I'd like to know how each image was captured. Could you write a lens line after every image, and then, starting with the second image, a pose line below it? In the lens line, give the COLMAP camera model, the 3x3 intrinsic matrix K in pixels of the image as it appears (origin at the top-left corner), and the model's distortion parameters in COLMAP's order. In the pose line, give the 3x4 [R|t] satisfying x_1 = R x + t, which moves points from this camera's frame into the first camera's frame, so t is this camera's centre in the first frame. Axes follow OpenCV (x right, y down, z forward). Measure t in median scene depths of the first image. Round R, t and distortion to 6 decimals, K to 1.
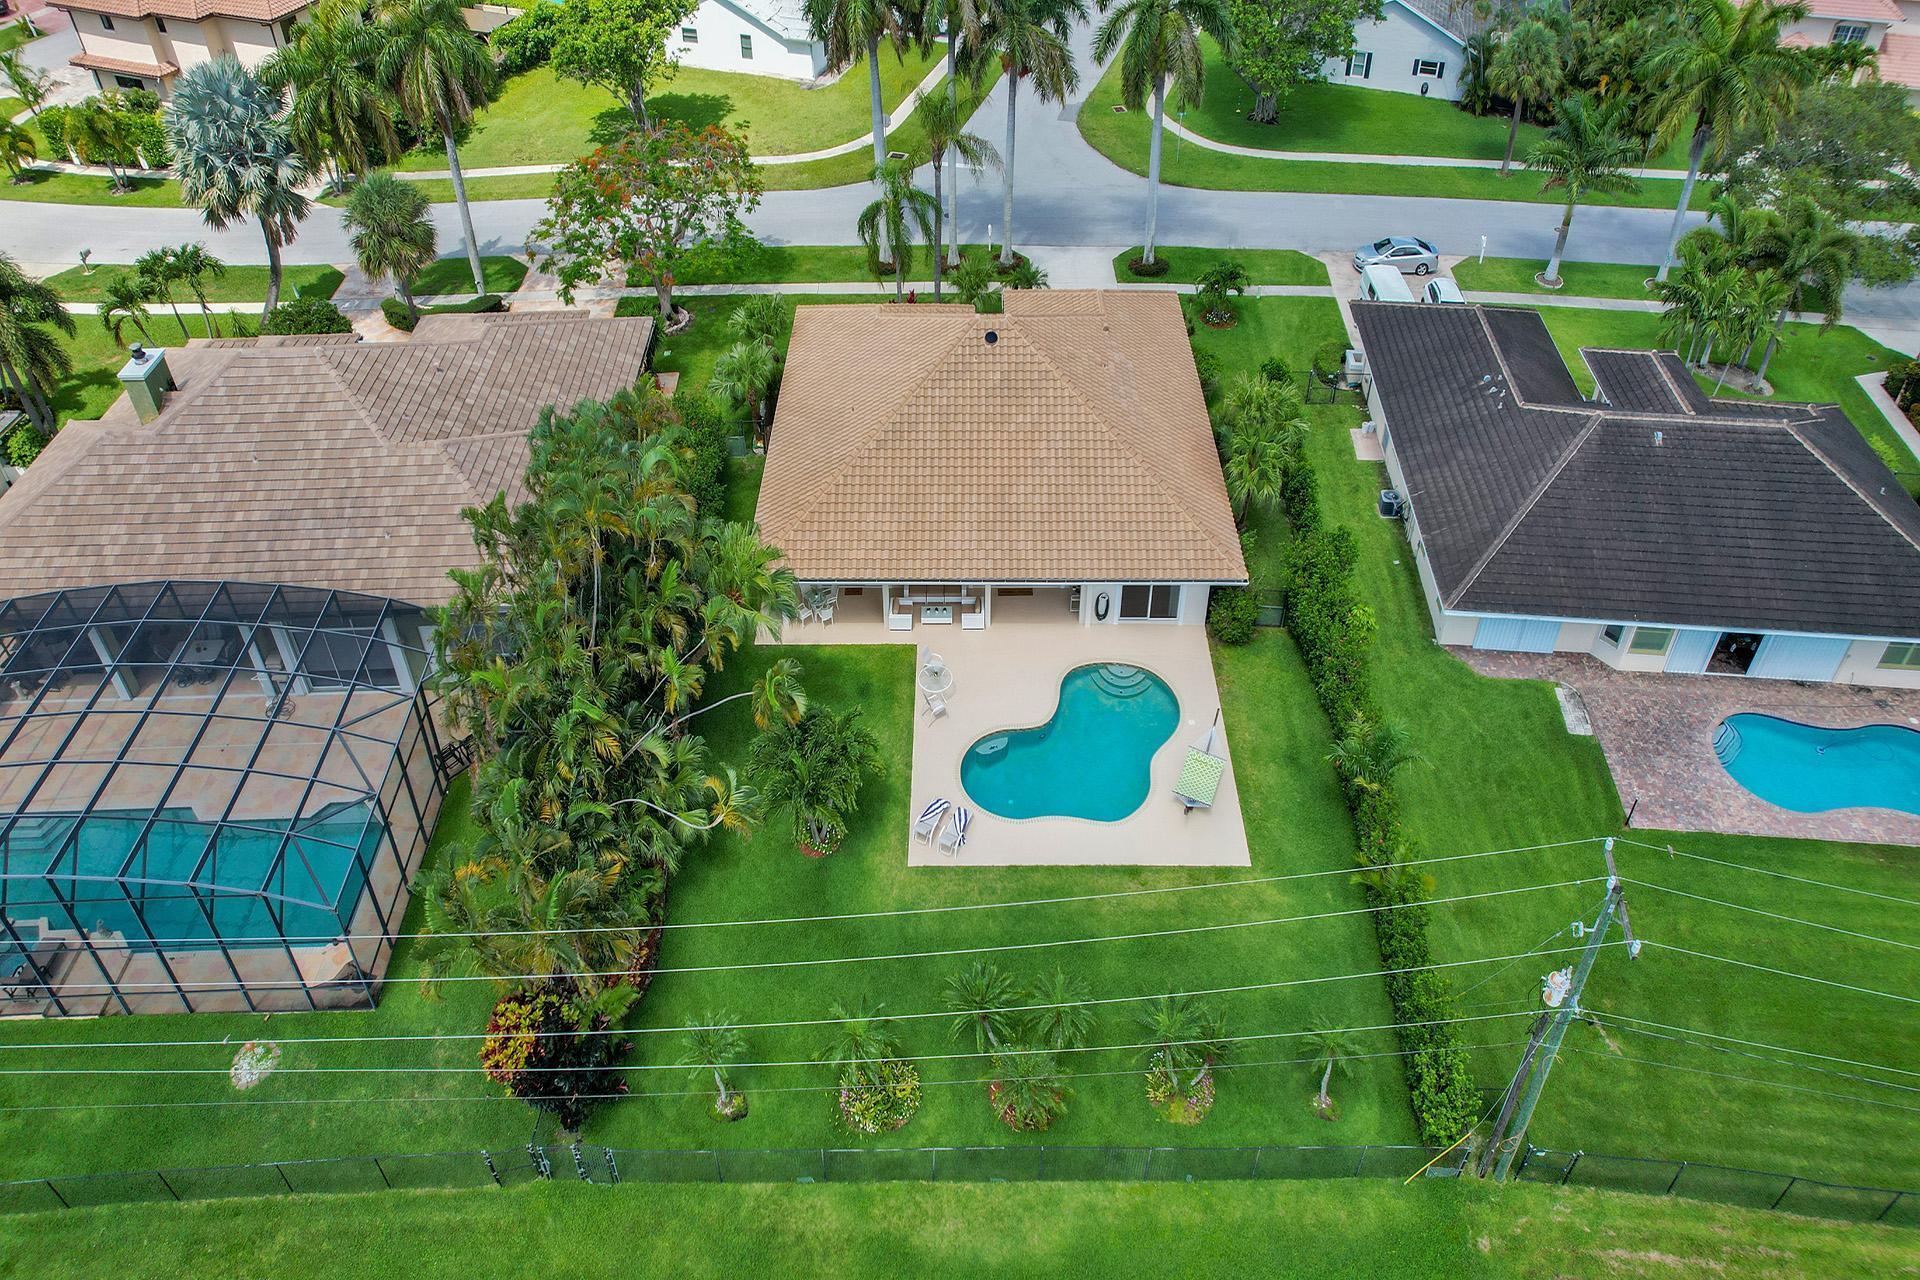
lens RADIAL K [[1248.4, 0, 935.5], [0, 1248.4, 598.0], [0, 0, 1]] dist [-0.062328, 0.050471]
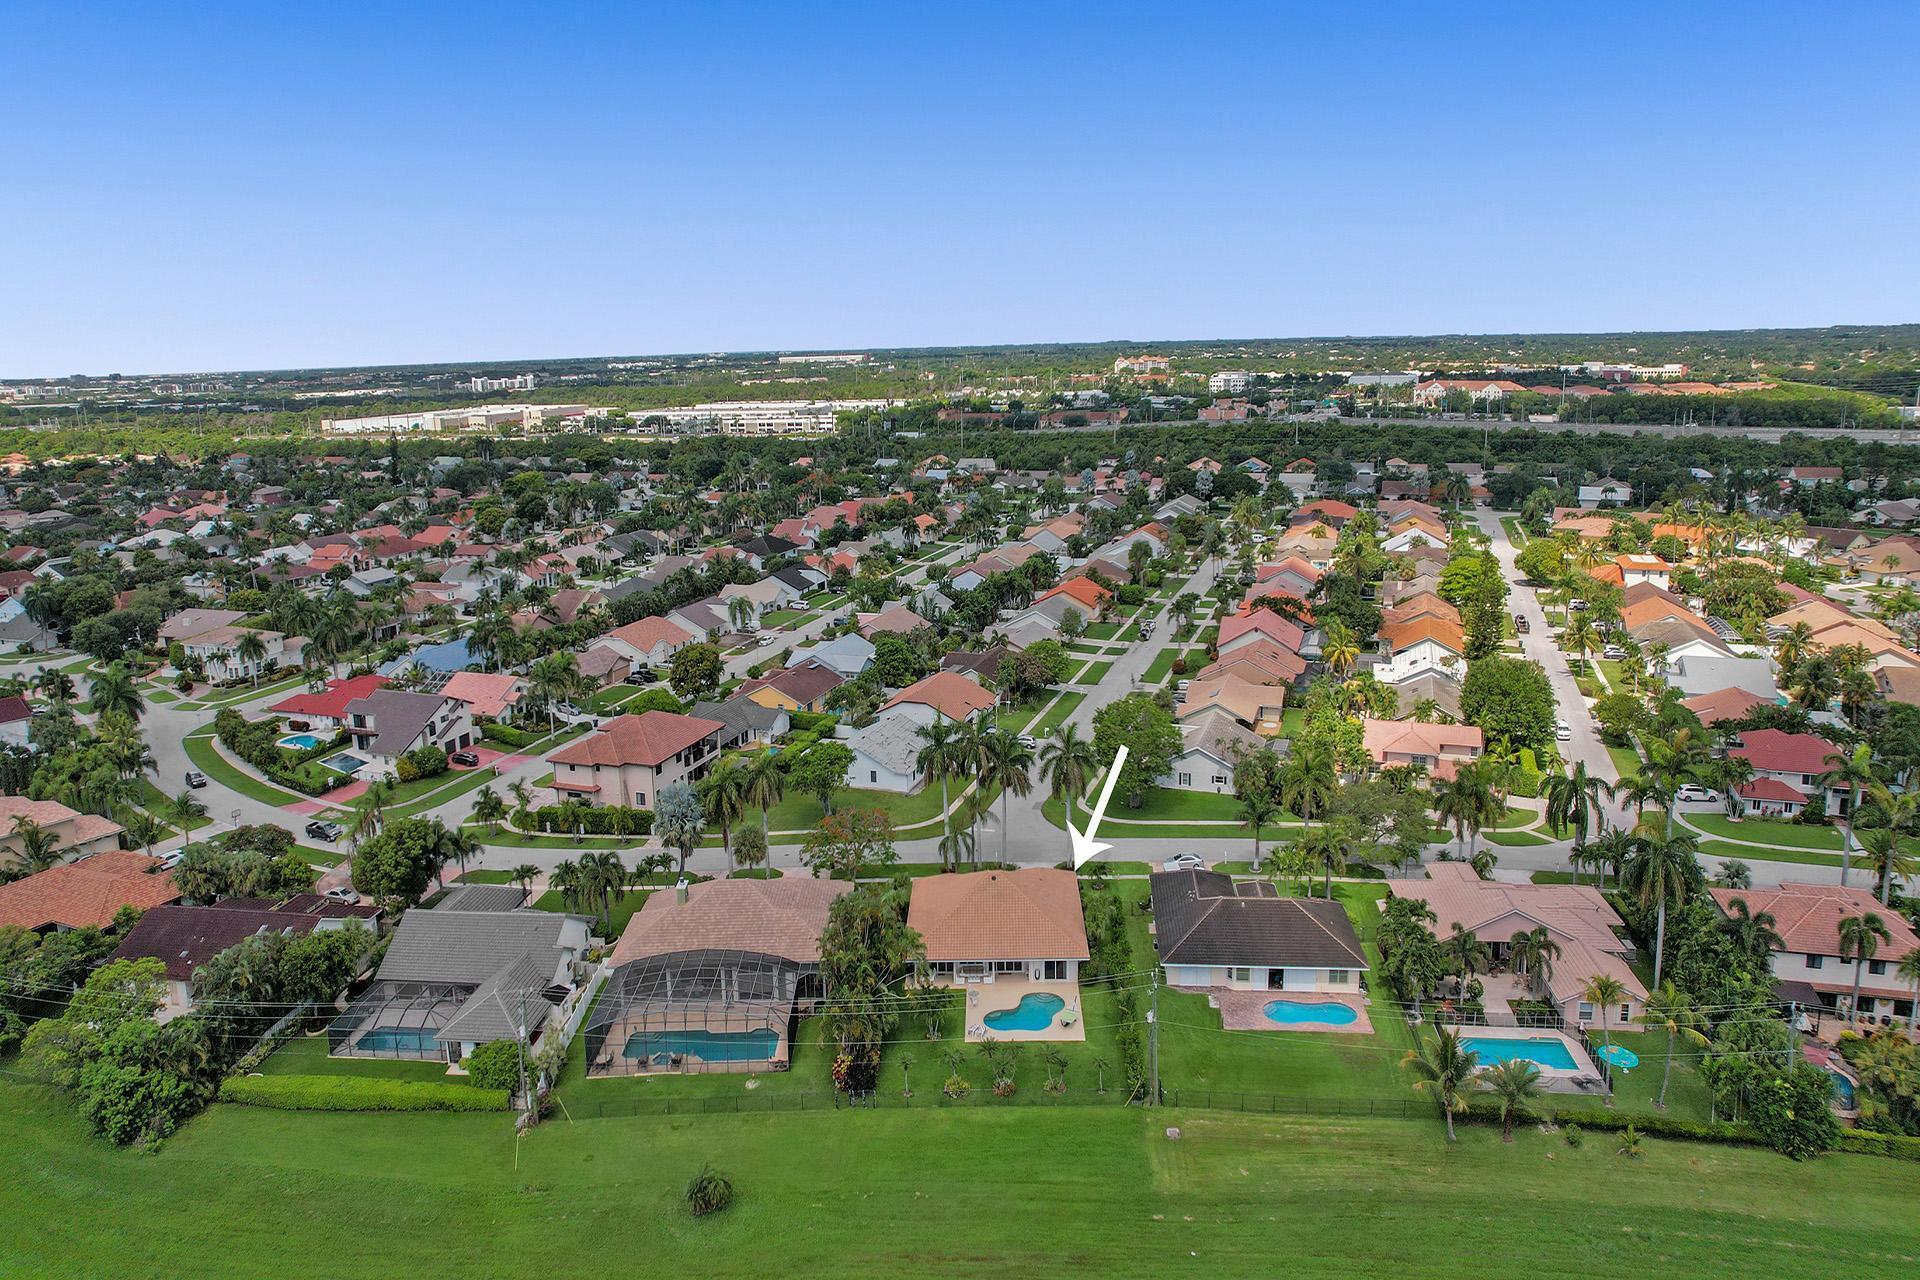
lens RADIAL K [[1248.4, 0, 935.5], [0, 1248.4, 598.0], [0, 0, 1]] dist [-0.062328, 0.050471]
pose [[0.999461, -0.016940, -0.028105, 0.005985], [-0.000547, 0.847731, -0.530426, 0.753734], [0.032811, 0.530156, 0.847265, -1.708704]]
